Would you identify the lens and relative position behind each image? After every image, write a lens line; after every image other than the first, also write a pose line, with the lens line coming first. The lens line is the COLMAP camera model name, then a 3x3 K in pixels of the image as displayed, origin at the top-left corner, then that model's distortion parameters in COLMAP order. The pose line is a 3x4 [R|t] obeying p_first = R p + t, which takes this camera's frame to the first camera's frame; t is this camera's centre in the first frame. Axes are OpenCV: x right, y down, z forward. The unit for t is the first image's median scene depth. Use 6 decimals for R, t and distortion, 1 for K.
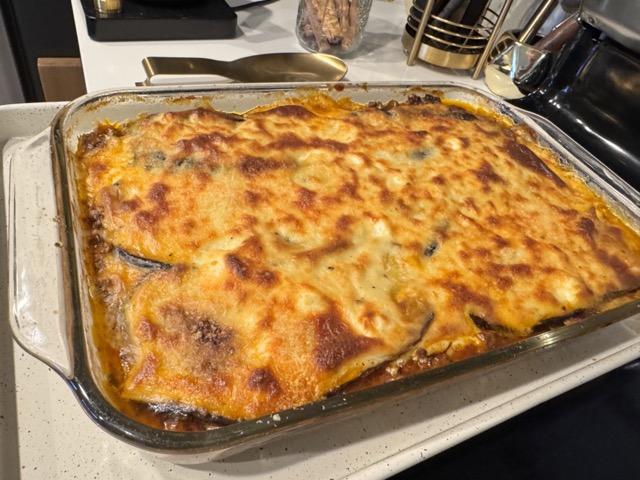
lens RADIAL K [[436.9, 0, 309.4], [0, 436.9, 242.2], [0, 0, 1]] dist [-0.005557, -0.000876]
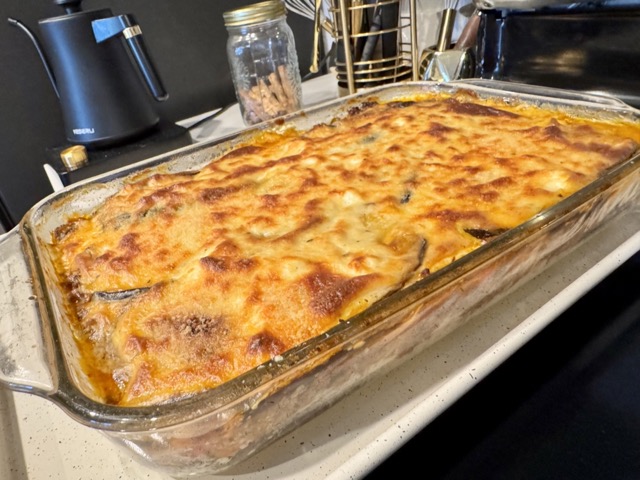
lens RADIAL K [[436.9, 0, 309.4], [0, 436.9, 242.2], [0, 0, 1]] dist [-0.005557, -0.000876]
pose [[0.928082, -0.372230, -0.010444, 0.050910], [0.359109, 0.902083, -0.239346, 0.262120], [0.098513, 0.218382, 0.970878, 0.050573]]
